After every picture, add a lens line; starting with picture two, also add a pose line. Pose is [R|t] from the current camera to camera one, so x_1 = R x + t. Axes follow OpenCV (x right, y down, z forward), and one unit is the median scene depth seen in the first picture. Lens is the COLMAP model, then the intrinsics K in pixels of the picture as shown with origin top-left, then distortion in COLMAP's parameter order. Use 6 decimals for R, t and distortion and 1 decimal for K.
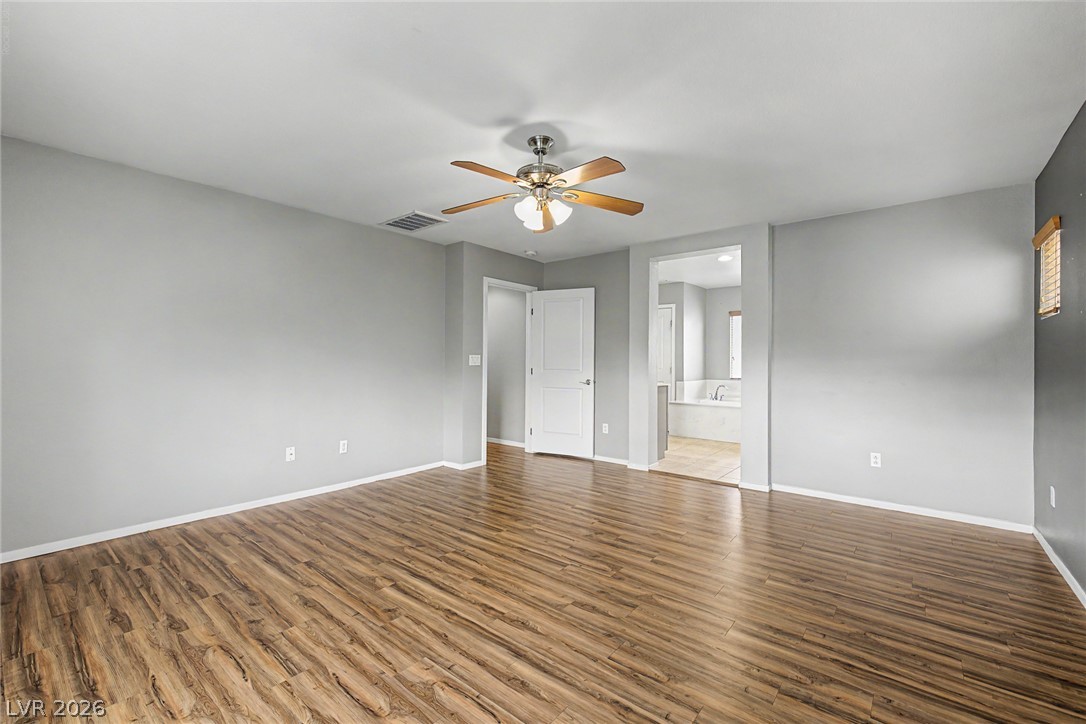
lens RADIAL K [[460.7, 0, 539.1], [0, 460.7, 359.8], [0, 0, 1]] dist [0.008205, -0.001335]
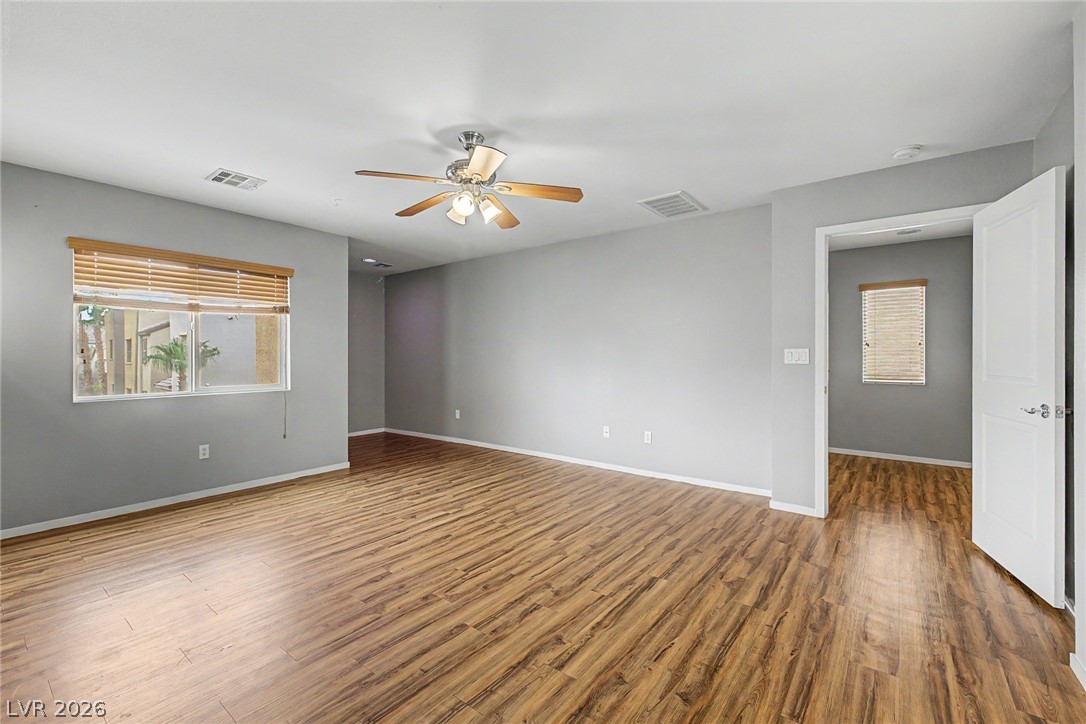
lens RADIAL K [[460.7, 0, 536.6], [0, 460.7, 360.1], [0, 0, 1]] dist [0.008205, -0.001335]
pose [[0.026434, 0.005715, -0.999634, 1.057884], [0.000120, 0.999984, 0.005721, 0.002978], [0.999651, -0.000271, 0.026433, 1.167554]]
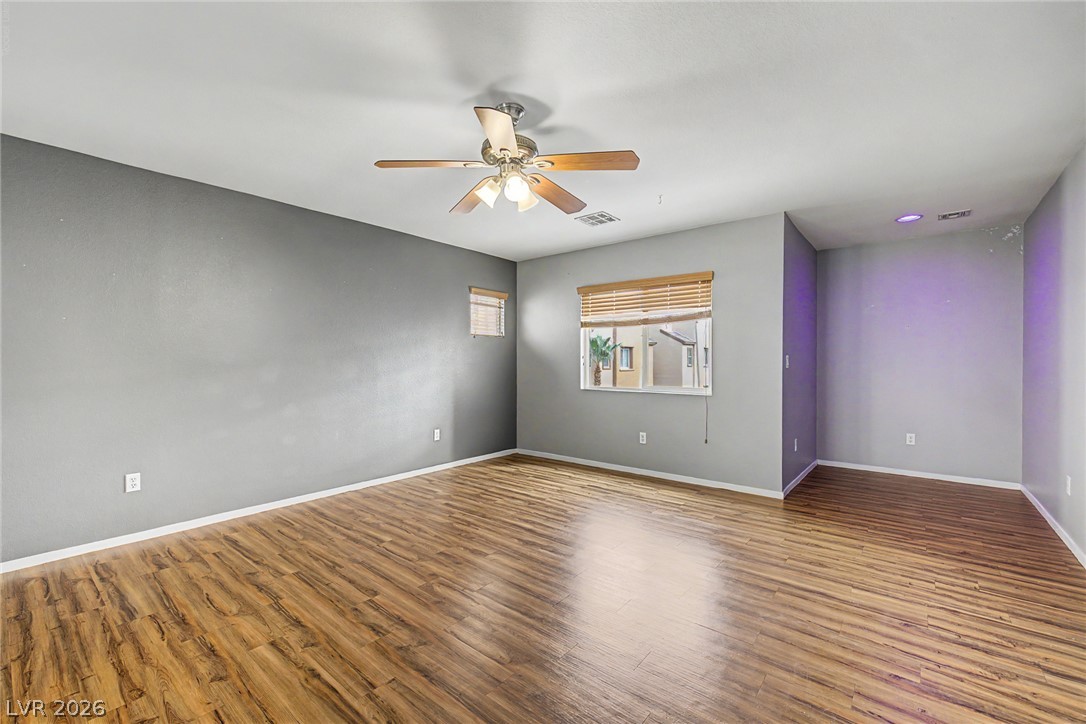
lens RADIAL K [[460.7, 0, 539.6], [0, 460.7, 364.7], [0, 0, 1]] dist [0.008205, -0.001335]
pose [[-0.999969, -0.006117, 0.004906, -0.062357], [-0.006064, 0.999925, 0.010658, -0.001737], [-0.004971, 0.010628, -0.999931, 1.968862]]
